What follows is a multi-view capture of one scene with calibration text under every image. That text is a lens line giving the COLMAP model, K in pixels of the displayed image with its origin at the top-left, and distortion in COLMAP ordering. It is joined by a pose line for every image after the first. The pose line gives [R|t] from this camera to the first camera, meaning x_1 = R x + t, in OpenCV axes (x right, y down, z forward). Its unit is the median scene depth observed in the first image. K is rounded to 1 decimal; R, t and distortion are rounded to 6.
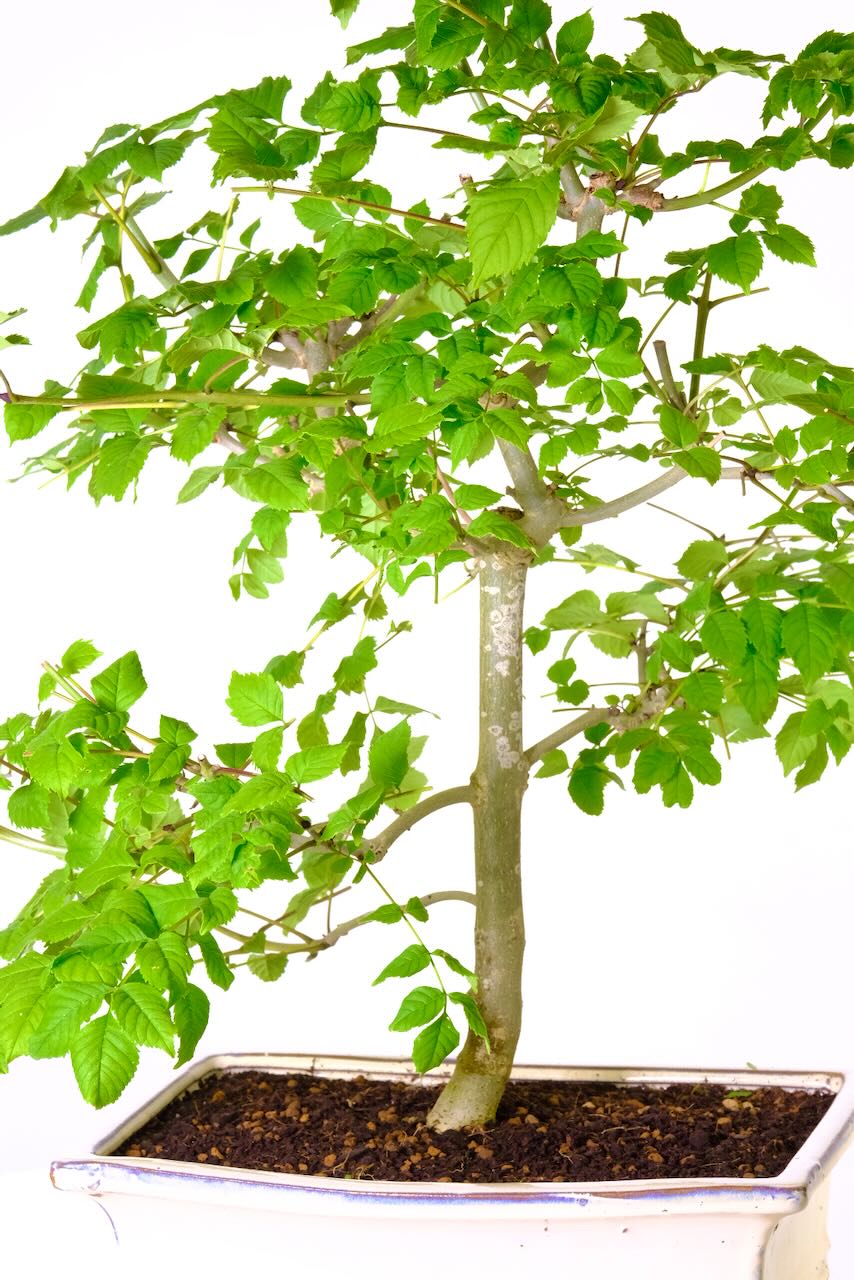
lens RADIAL K [[4453.6, 0, 431.3], [0, 4453.6, 638.5], [0, 0, 1]] dist [0.108113, 0.000000]
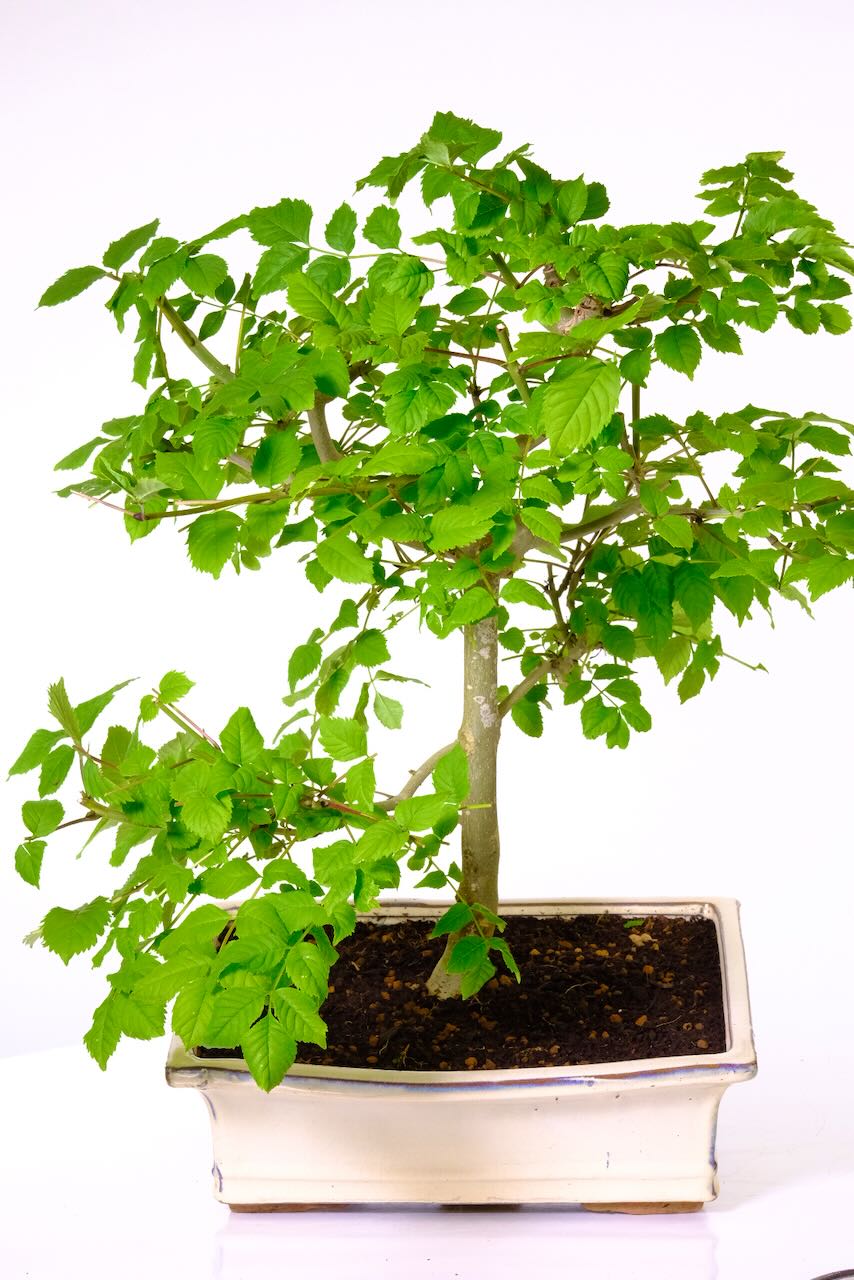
lens RADIAL K [[3461.5, 0, 421.7], [0, 3461.5, 642.2], [0, 0, 1]] dist [0.094728, 0.000000]
pose [[0.984535, -0.061918, 0.163880, -0.167333], [0.030223, 0.981463, 0.189251, -0.188254], [-0.172561, -0.181371, 0.968157, 0.039340]]
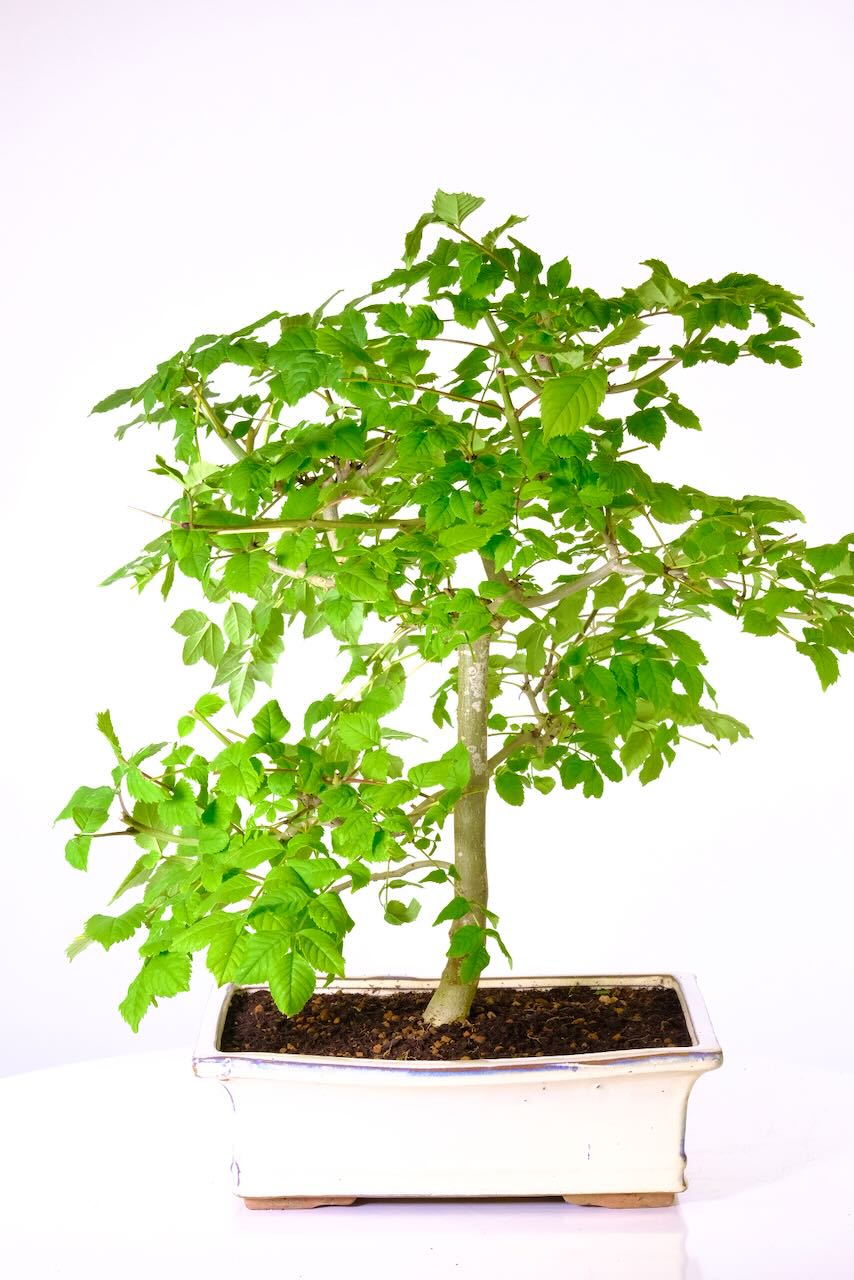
lens RADIAL K [[2974.4, 0, 428.1], [0, 2974.4, 640.2], [0, 0, 1]] dist [0.017609, 0.000000]
pose [[0.979374, -0.017729, 0.201277, -0.198434], [0.021311, 0.999650, -0.015644, -0.000140], [-0.200930, 0.019611, 0.979409, 0.047620]]
